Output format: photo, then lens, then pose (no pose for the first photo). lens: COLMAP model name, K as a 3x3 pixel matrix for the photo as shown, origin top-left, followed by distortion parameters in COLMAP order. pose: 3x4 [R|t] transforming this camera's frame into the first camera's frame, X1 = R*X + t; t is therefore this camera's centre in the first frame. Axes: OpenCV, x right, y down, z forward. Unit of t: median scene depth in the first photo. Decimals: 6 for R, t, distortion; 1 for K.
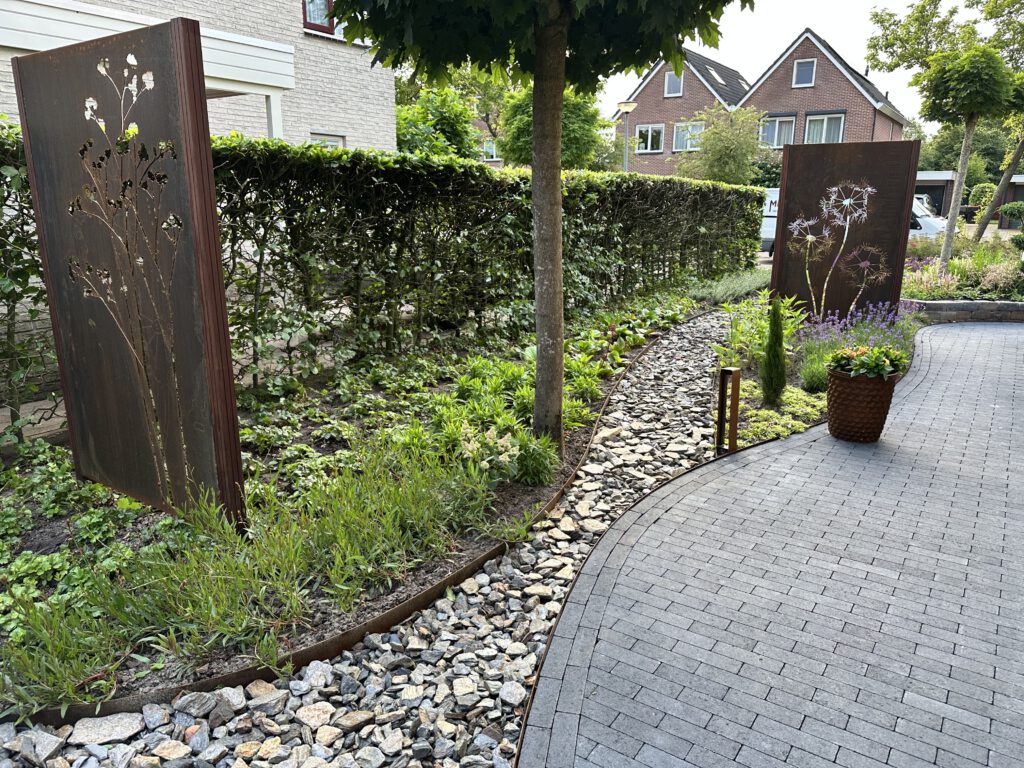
lens RADIAL K [[707.9, 0, 487.2], [0, 707.9, 384.1], [0, 0, 1]] dist [-0.002704, -0.021826]
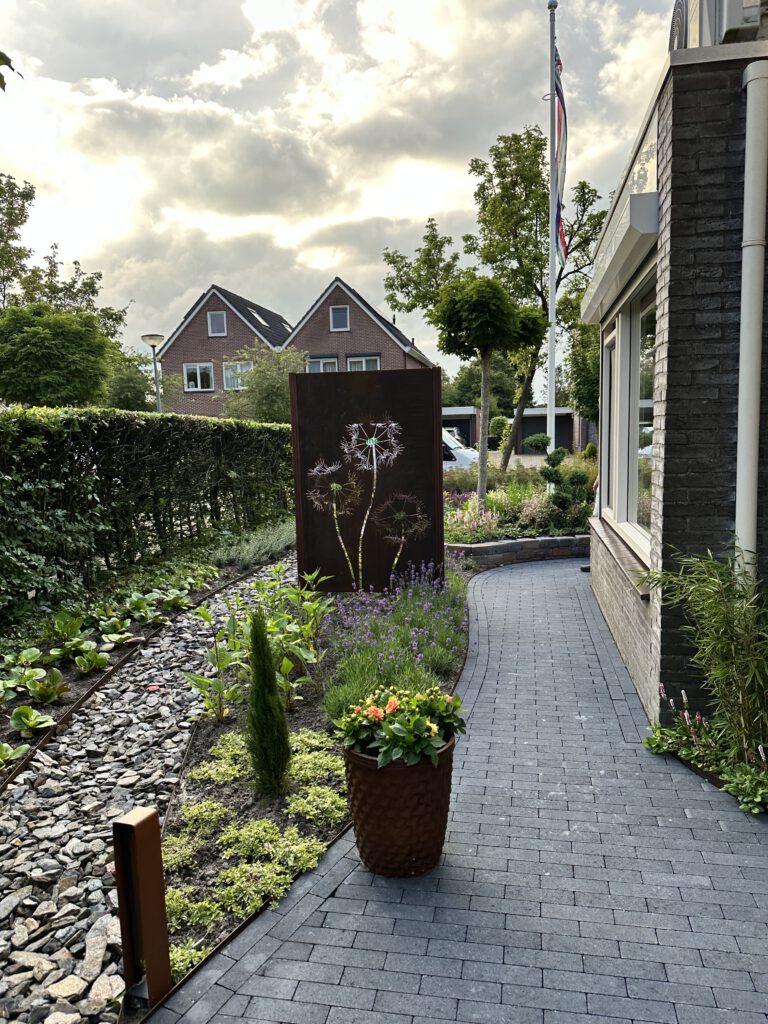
lens RADIAL K [[707.9, 0, 384.0], [0, 707.9, 512.0], [0, 0, 1]] dist [-0.002704, -0.021826]
pose [[0.903993, -0.068377, 0.422044, 0.132239], [0.130604, 0.984108, -0.120306, -0.059299], [-0.407111, 0.163876, 0.898557, 0.209063]]
